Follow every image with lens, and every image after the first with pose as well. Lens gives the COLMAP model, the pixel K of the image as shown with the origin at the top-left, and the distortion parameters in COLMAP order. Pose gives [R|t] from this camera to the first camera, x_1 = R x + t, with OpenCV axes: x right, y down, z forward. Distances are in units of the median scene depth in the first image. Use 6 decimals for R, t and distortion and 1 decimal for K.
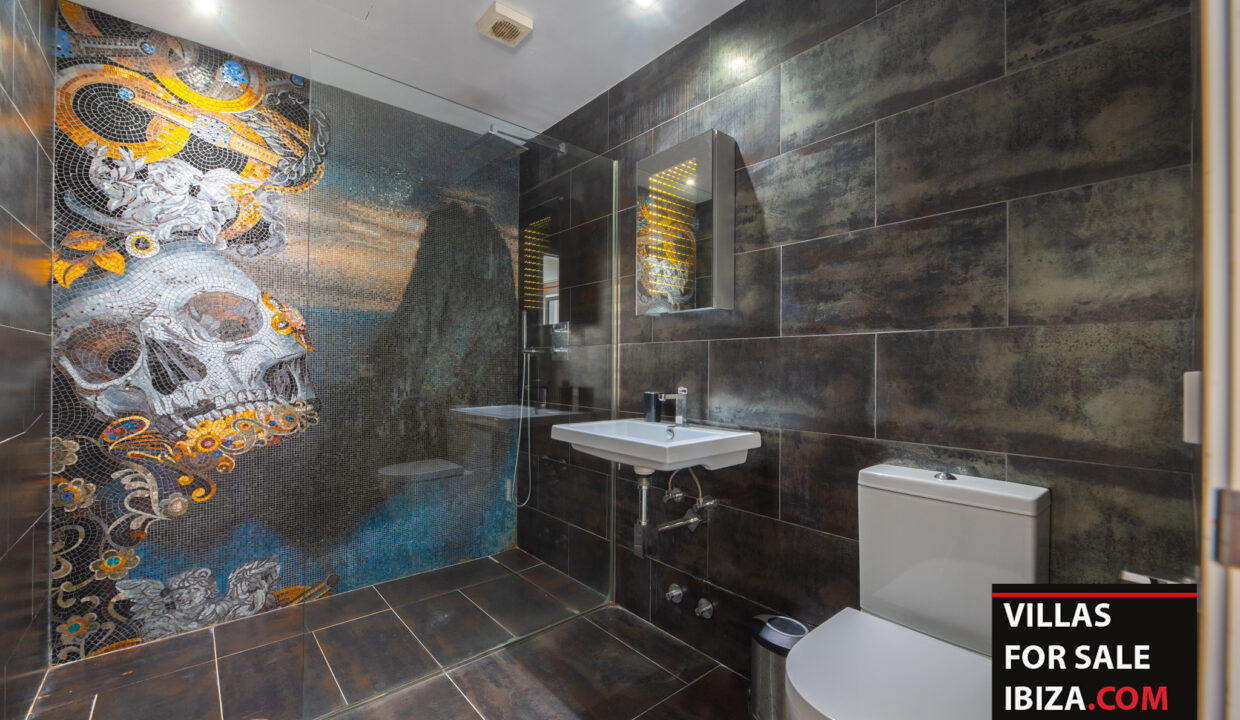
lens RADIAL K [[499.1, 0, 616.4], [0, 499.1, 361.6], [0, 0, 1]] dist [-0.001799, -0.000317]
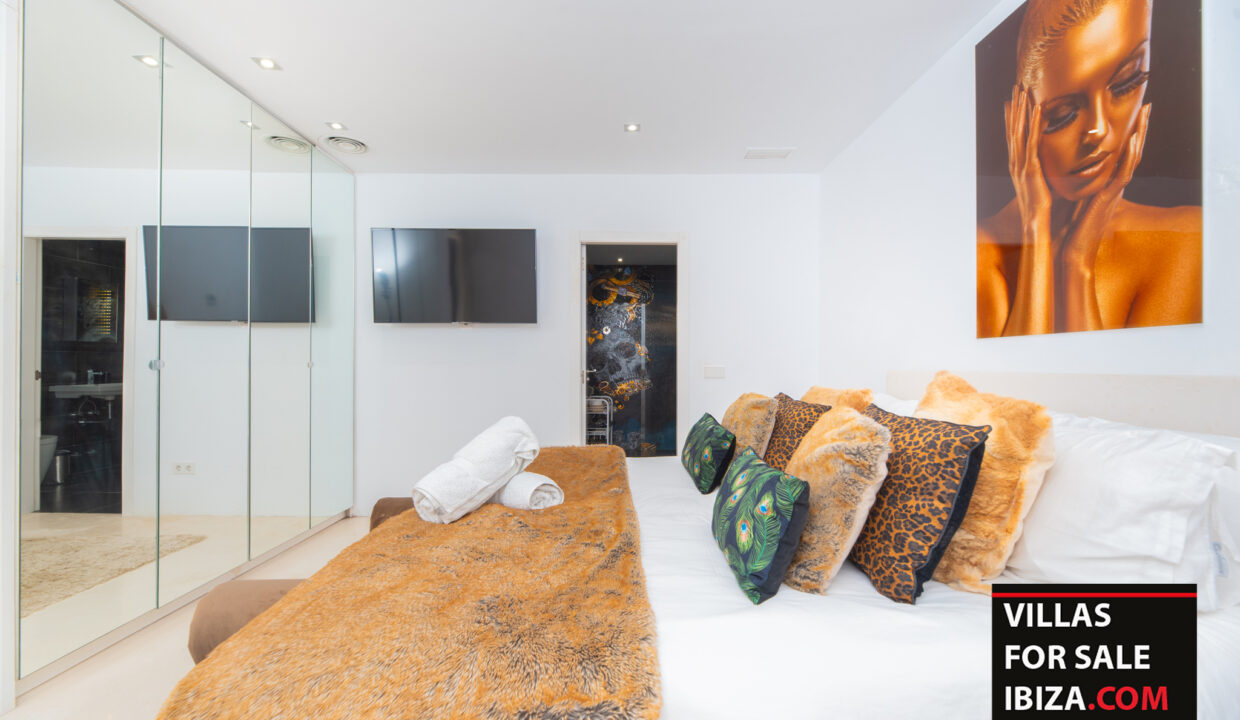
lens RADIAL K [[499.1, 0, 621.5], [0, 499.1, 363.3], [0, 0, 1]] dist [-0.001799, -0.000317]
pose [[0.743921, -0.009320, -0.668202, 1.308503], [0.007158, 0.999957, -0.005979, 0.006293], [0.668229, -0.000336, 0.743956, -1.372279]]
